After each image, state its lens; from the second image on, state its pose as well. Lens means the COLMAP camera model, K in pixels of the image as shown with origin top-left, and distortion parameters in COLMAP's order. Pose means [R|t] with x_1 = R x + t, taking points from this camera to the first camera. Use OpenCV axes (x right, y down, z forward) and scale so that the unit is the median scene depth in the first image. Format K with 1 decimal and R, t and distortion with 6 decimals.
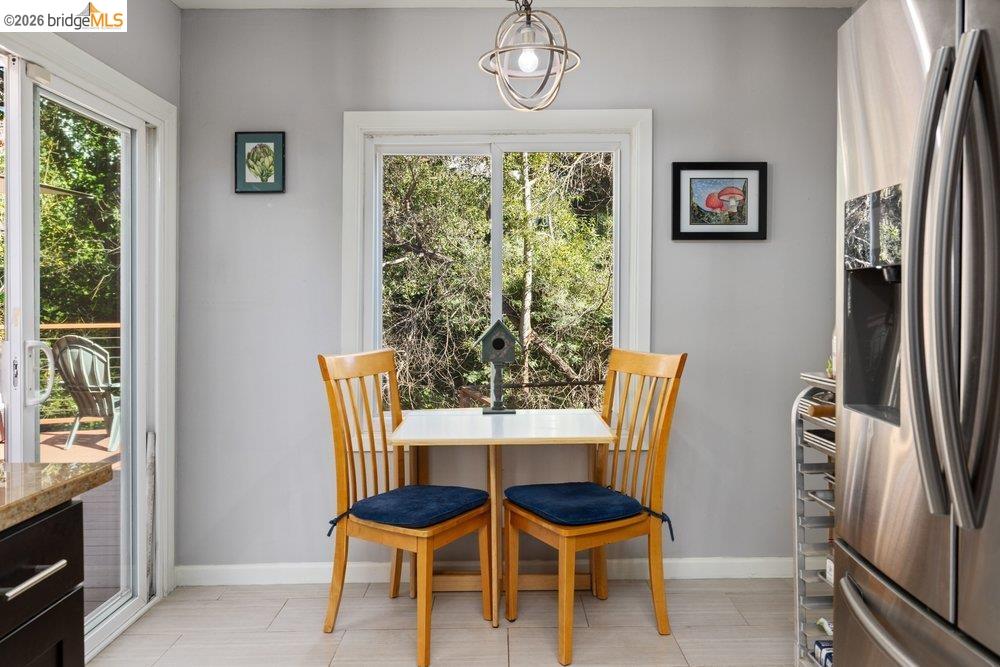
lens RADIAL K [[549.9, 0, 503.8], [0, 549.9, 319.4], [0, 0, 1]] dist [-0.000203, 0.000019]
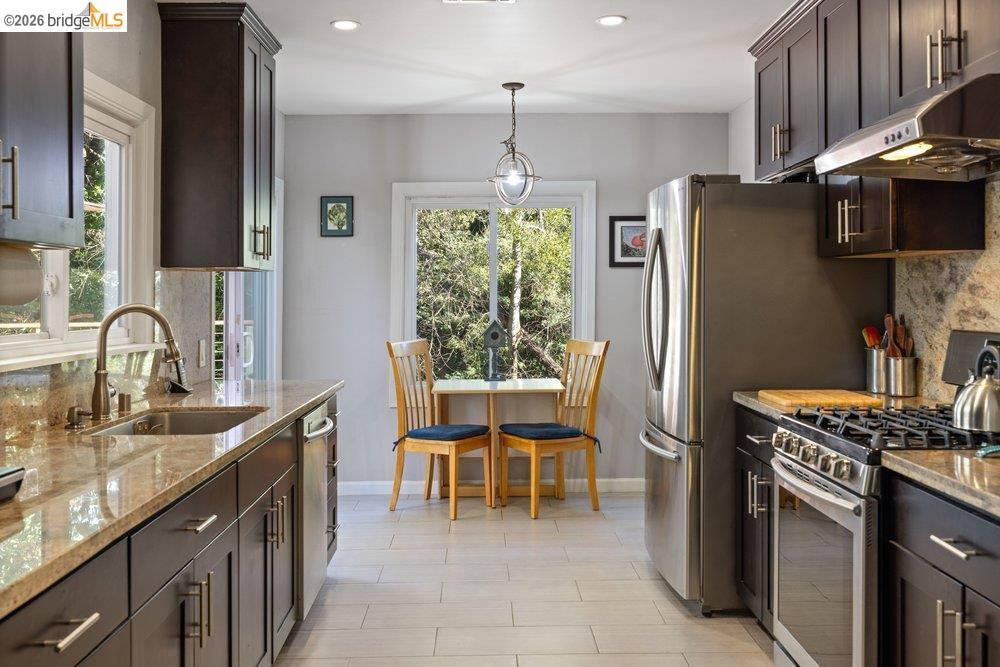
lens RADIAL K [[994.3, 0, 500.3], [0, 994.3, 305.0], [0, 0, 1]] dist [0.000308, 0.000469]
pose [[0.999765, 0.000307, 0.021682, -0.052459], [-0.000158, 0.999976, -0.006863, -0.022233], [-0.021684, 0.006858, 0.999741, -1.731557]]
